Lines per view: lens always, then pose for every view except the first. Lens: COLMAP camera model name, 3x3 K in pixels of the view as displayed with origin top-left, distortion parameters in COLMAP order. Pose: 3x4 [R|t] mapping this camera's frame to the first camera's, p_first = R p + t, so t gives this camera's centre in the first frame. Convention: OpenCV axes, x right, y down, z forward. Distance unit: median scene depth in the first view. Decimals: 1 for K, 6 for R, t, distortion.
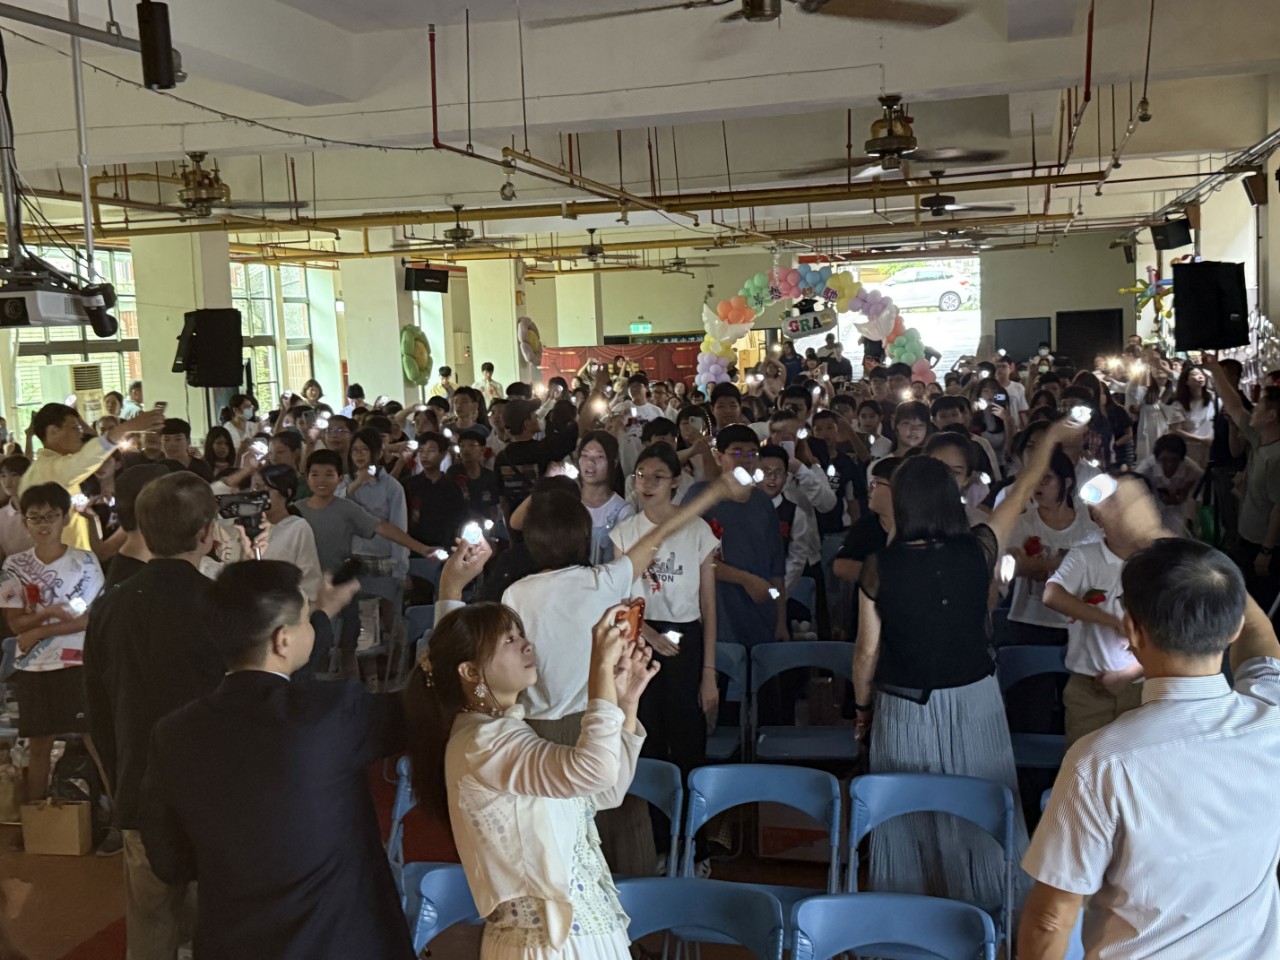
lens RADIAL K [[1468.8, 0, 640.1], [0, 1468.8, 478.7], [0, 0, 1]] dist [0.242238, -0.761269]
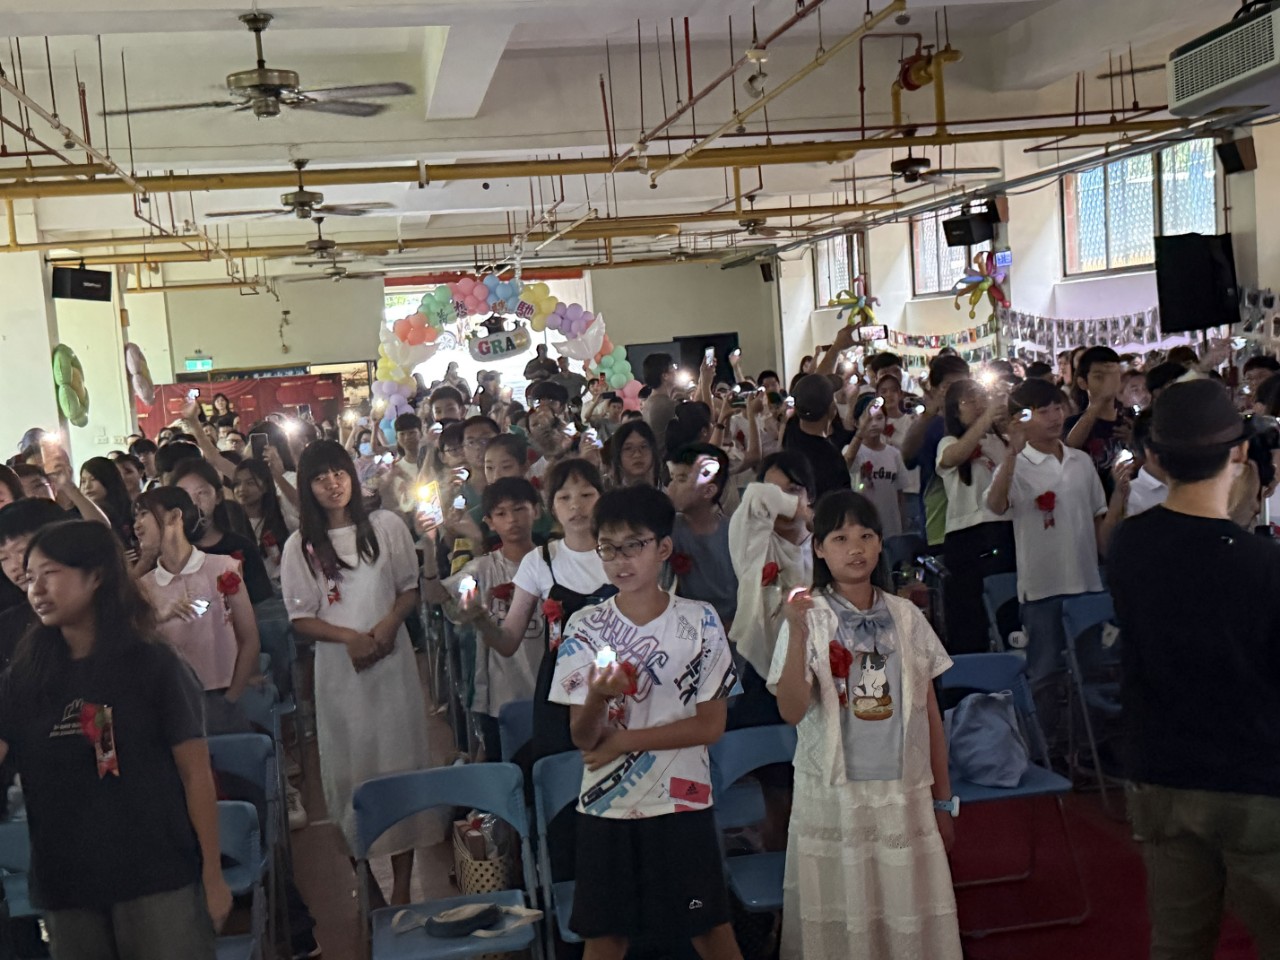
lens RADIAL K [[1594.1, 0, 645.7], [0, 1594.1, 483.9], [0, 0, 1]] dist [0.163545, -0.264276]
pose [[0.920934, -0.052049, 0.386226, -0.210321], [0.067497, 0.997367, -0.026535, 0.006701], [-0.383828, 0.050506, 0.922022, 0.150831]]
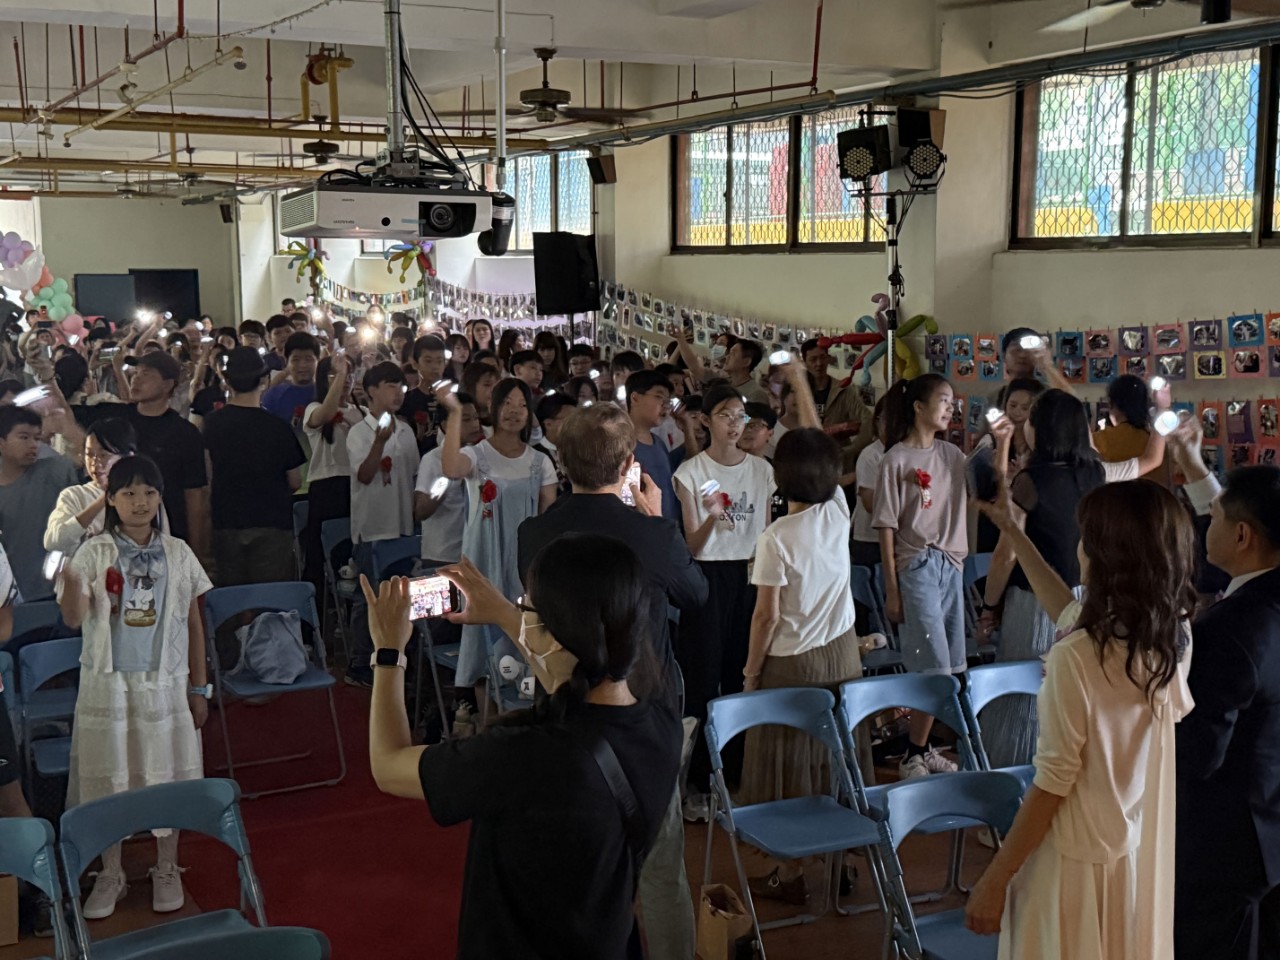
lens RADIAL K [[1612.0, 0, 639.6], [0, 1612.0, 487.2], [0, 0, 1]] dist [0.155680, -0.313675]
pose [[0.764487, -0.040308, 0.643378, -0.220453], [0.028847, 0.999183, 0.028322, 0.003715], [-0.643994, -0.003093, 0.765024, 0.054048]]
